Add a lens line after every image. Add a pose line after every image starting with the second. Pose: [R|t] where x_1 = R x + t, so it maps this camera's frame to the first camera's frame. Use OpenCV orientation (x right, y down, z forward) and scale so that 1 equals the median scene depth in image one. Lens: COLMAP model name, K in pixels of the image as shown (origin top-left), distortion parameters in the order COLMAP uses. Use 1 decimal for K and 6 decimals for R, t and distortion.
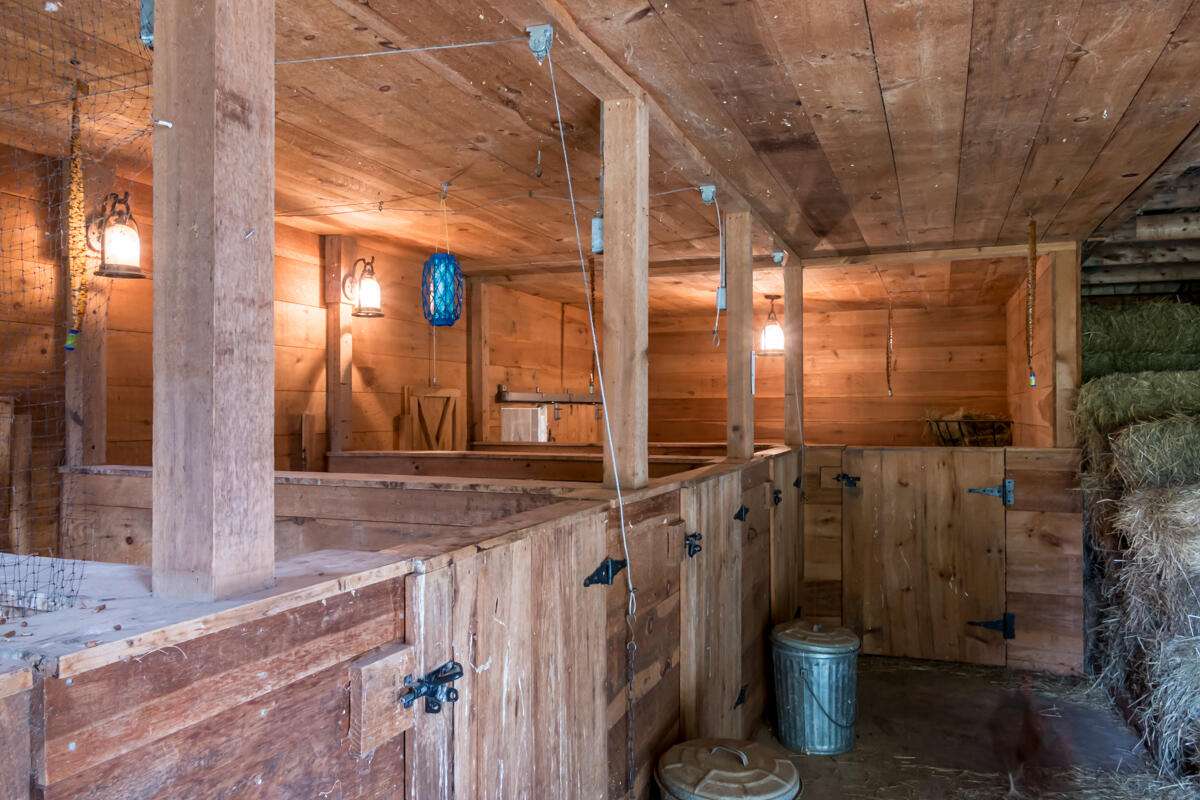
lens RADIAL K [[880.6, 0, 602.6], [0, 880.6, 391.5], [0, 0, 1]] dist [-0.025974, 0.001417]
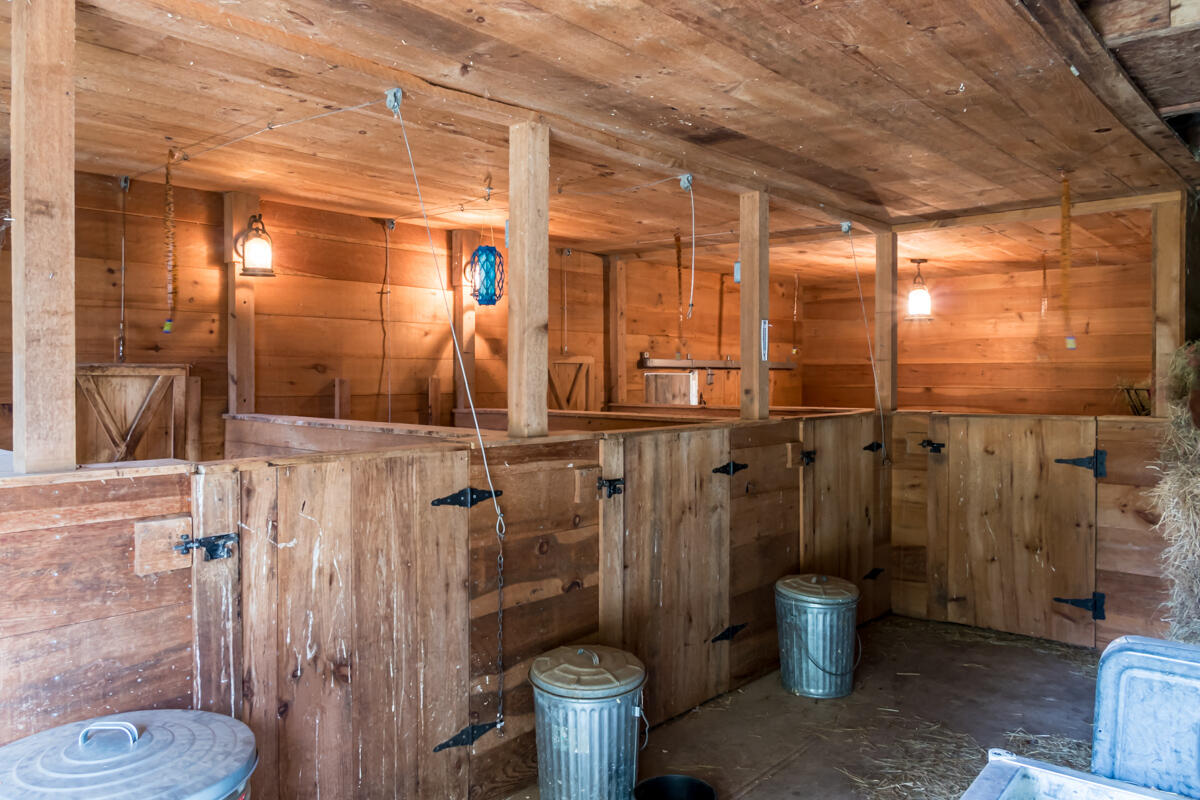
lens RADIAL K [[885.9, 0, 600.4], [0, 885.9, 375.7], [0, 0, 1]] dist [-0.021057, 0.005245]
pose [[0.934790, 0.003014, -0.355189, 0.408607], [0.004341, 0.999792, 0.019908, -0.000892], [0.355175, -0.020151, 0.934582, -0.096008]]
